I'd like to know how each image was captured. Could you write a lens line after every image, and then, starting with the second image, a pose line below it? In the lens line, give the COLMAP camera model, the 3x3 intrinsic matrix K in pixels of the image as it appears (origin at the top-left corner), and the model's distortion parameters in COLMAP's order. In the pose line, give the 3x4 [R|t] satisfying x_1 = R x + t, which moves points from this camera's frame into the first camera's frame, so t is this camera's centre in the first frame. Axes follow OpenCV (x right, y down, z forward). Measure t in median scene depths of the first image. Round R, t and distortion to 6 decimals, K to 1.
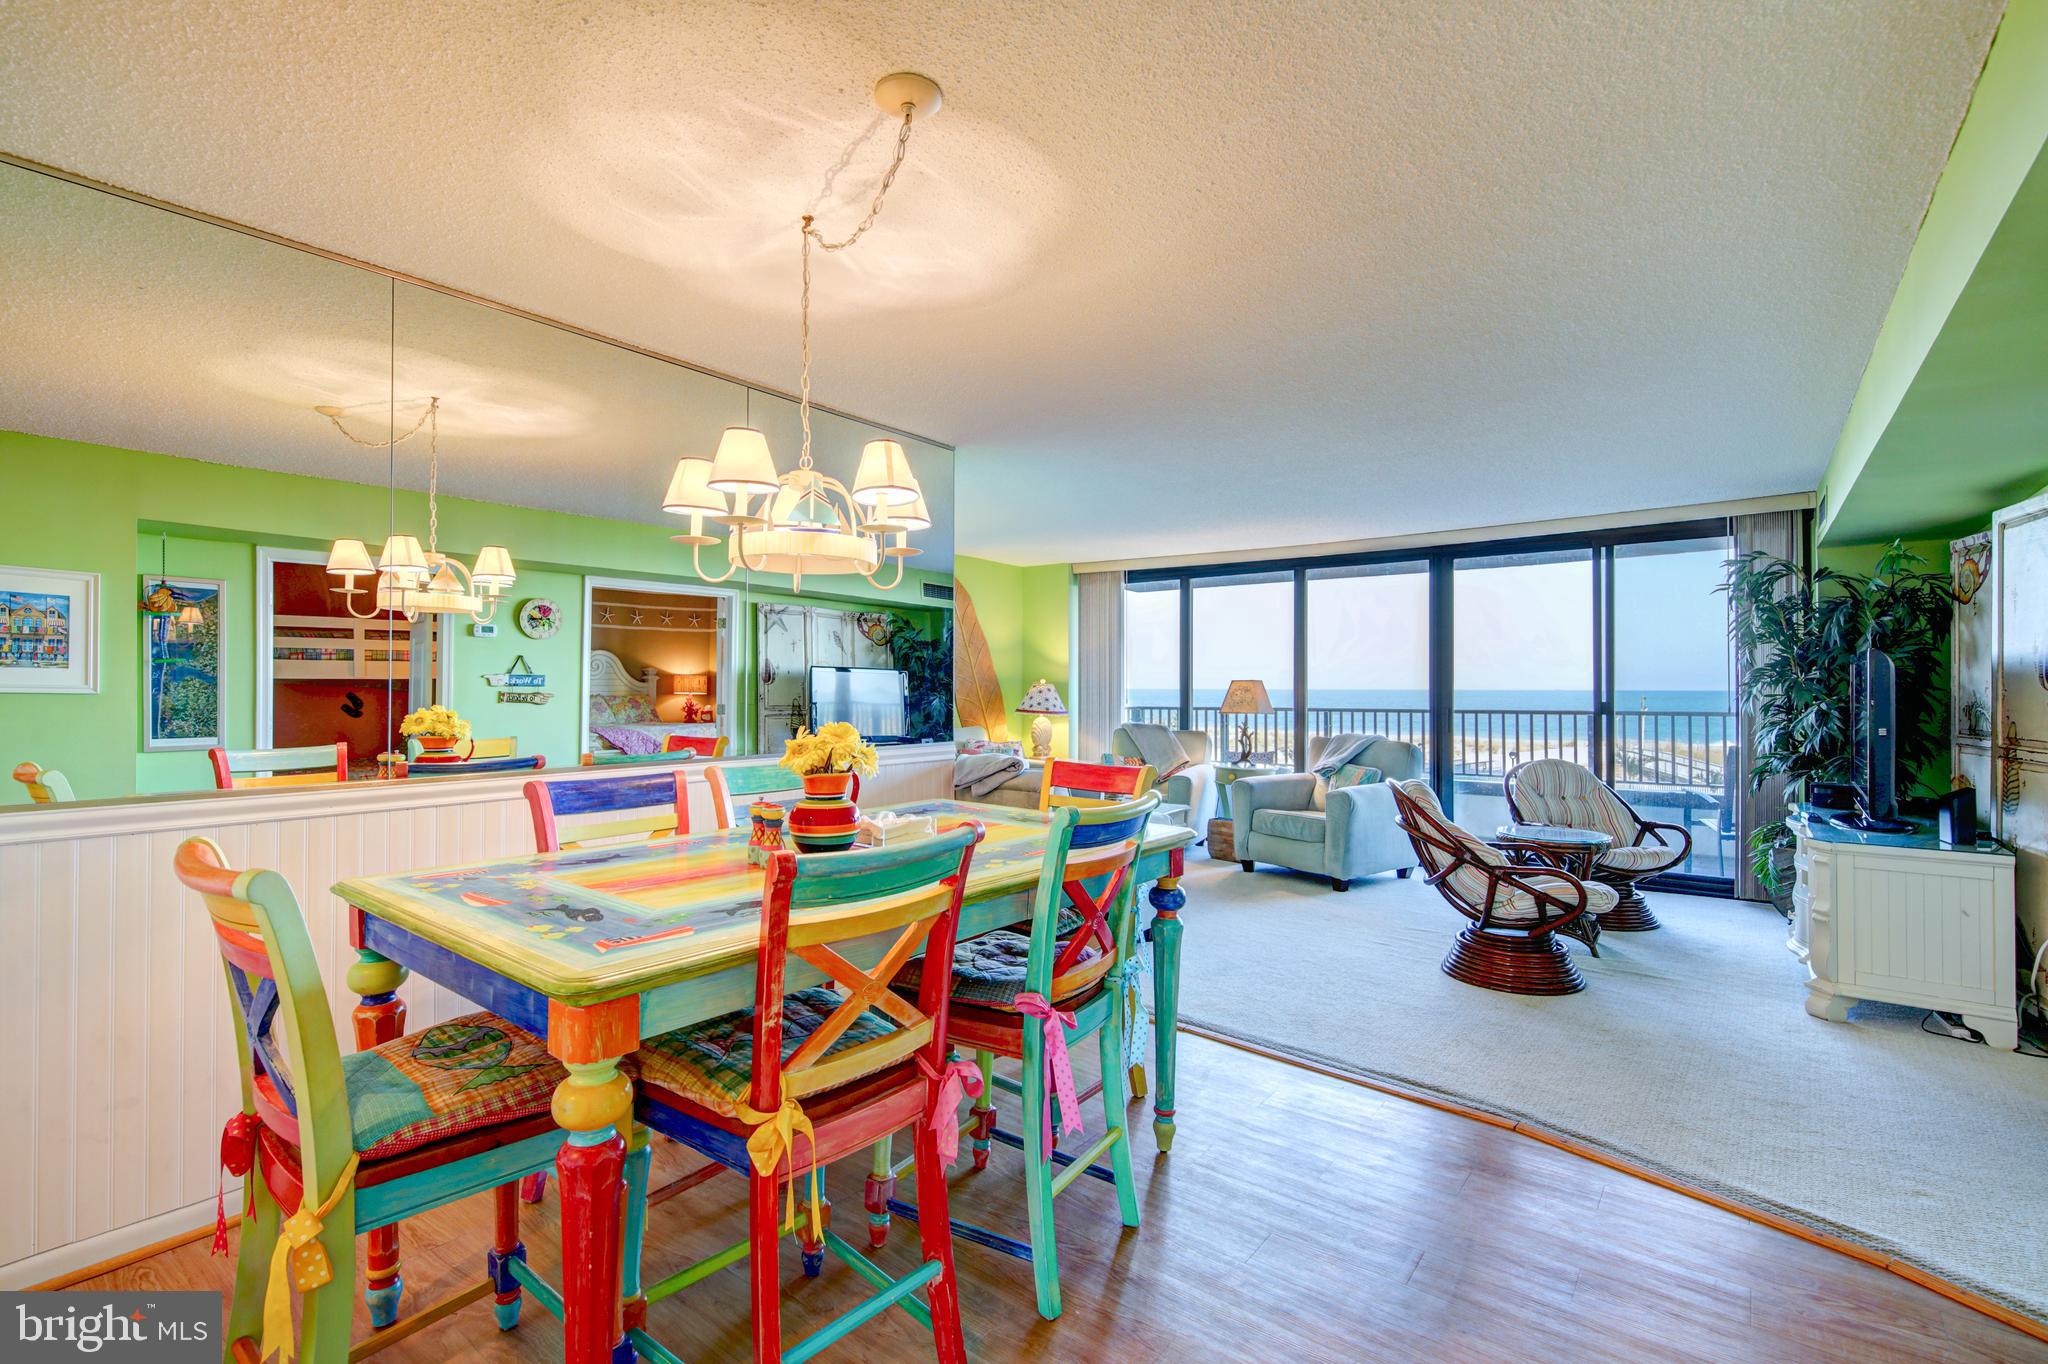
lens RADIAL K [[931.5, 0, 1013.5], [0, 931.5, 677.7], [0, 0, 1]] dist [0.011857, -0.001130]
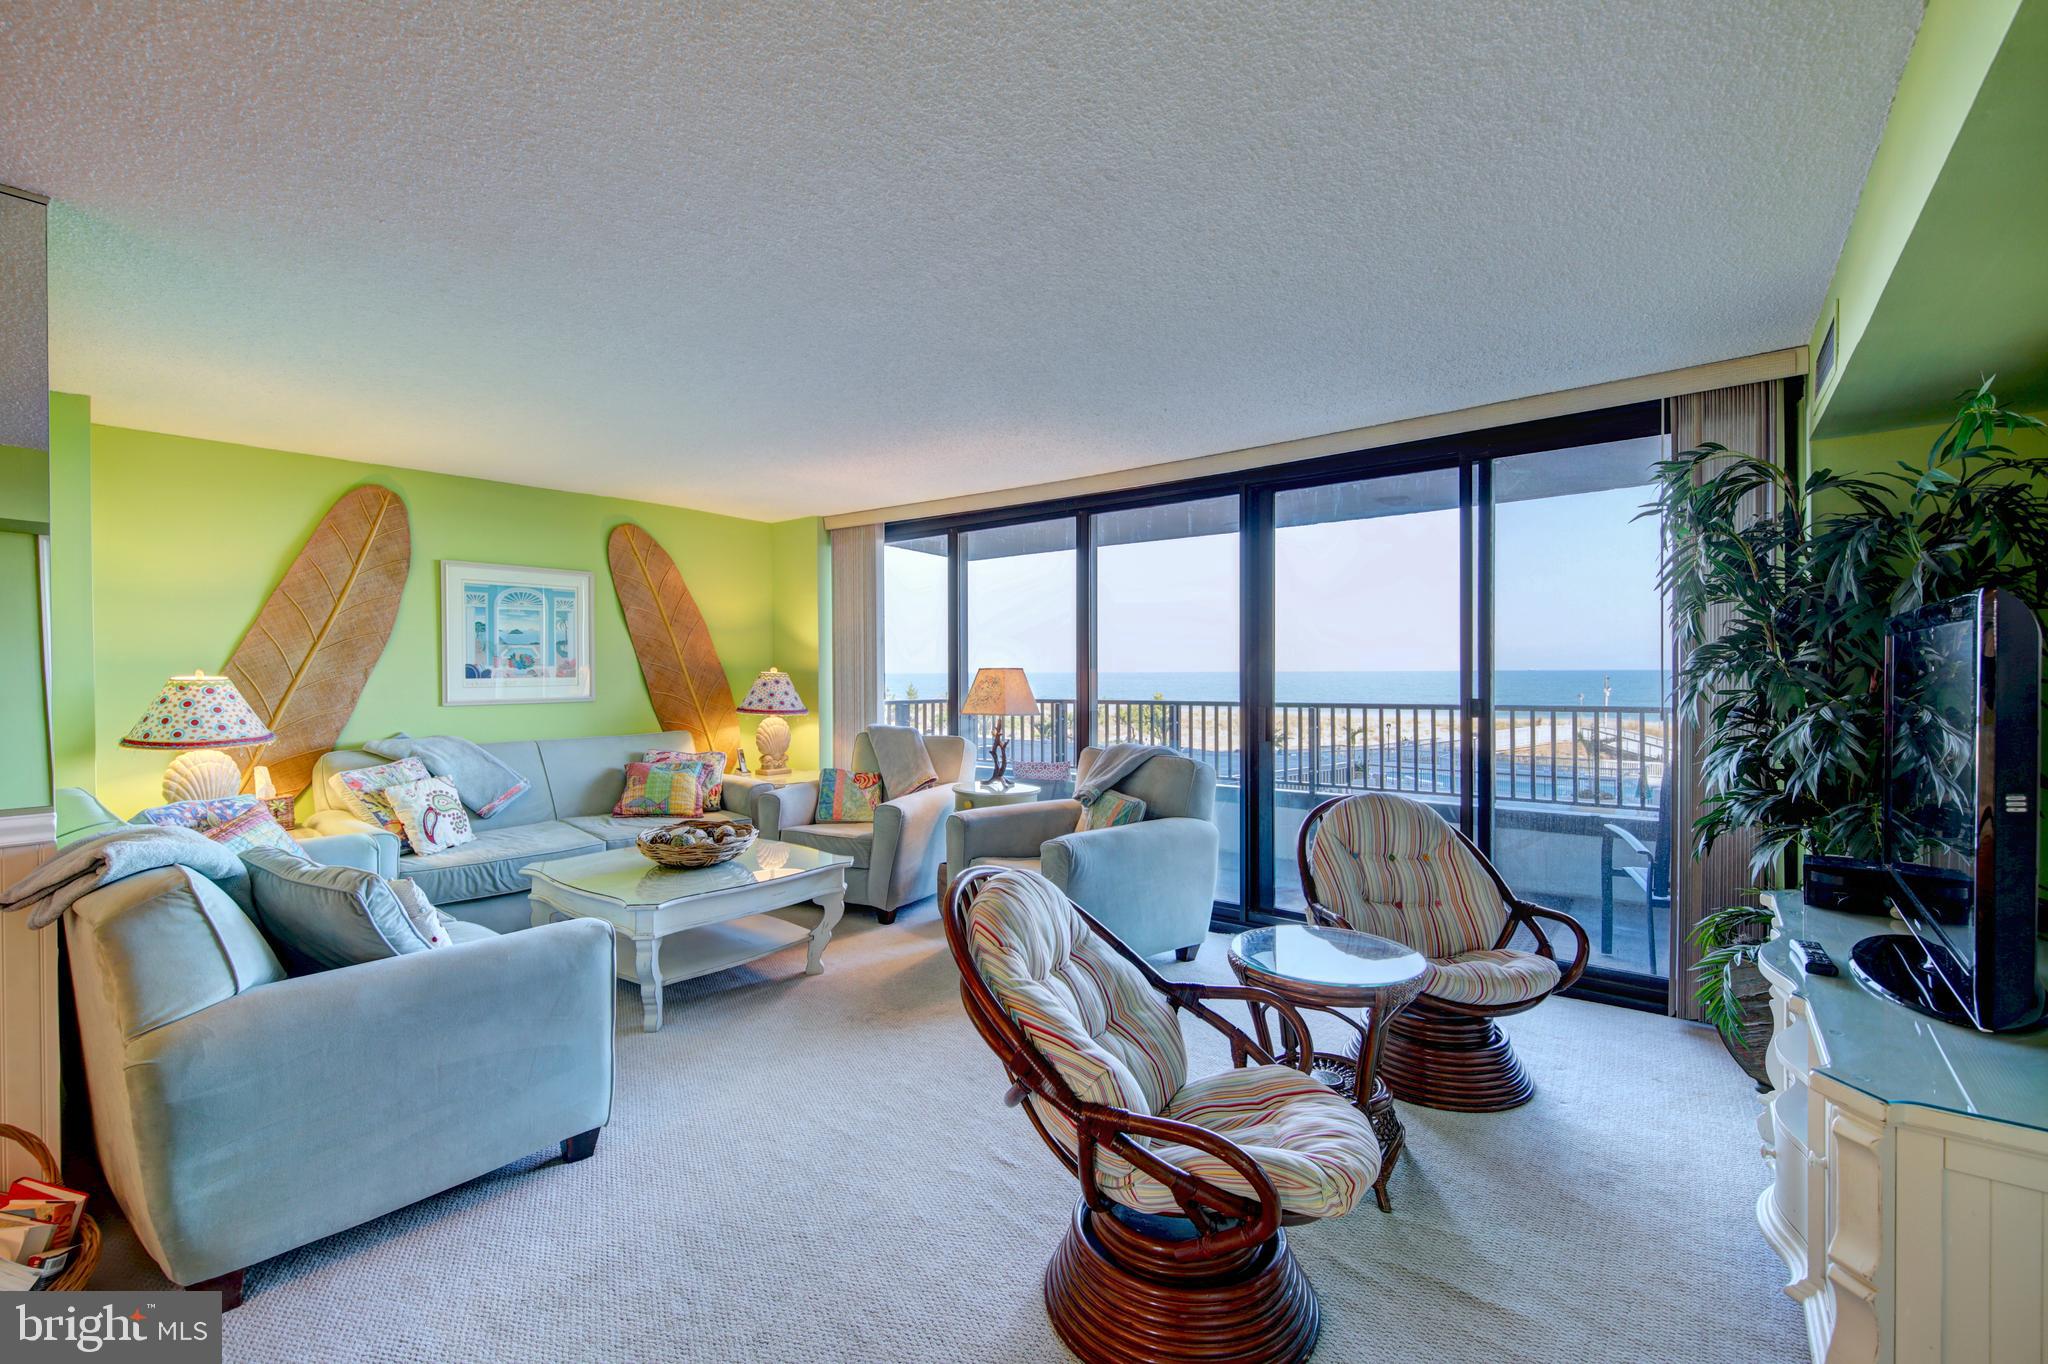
lens RADIAL K [[870.2, 0, 1012.9], [0, 870.2, 677.1], [0, 0, 1]] dist [0.001535, 0.000160]
pose [[0.999926, -0.006385, -0.010333, 0.365675], [0.006566, 0.999824, 0.017582, -0.002448], [0.010219, -0.017648, 0.999792, 0.452193]]
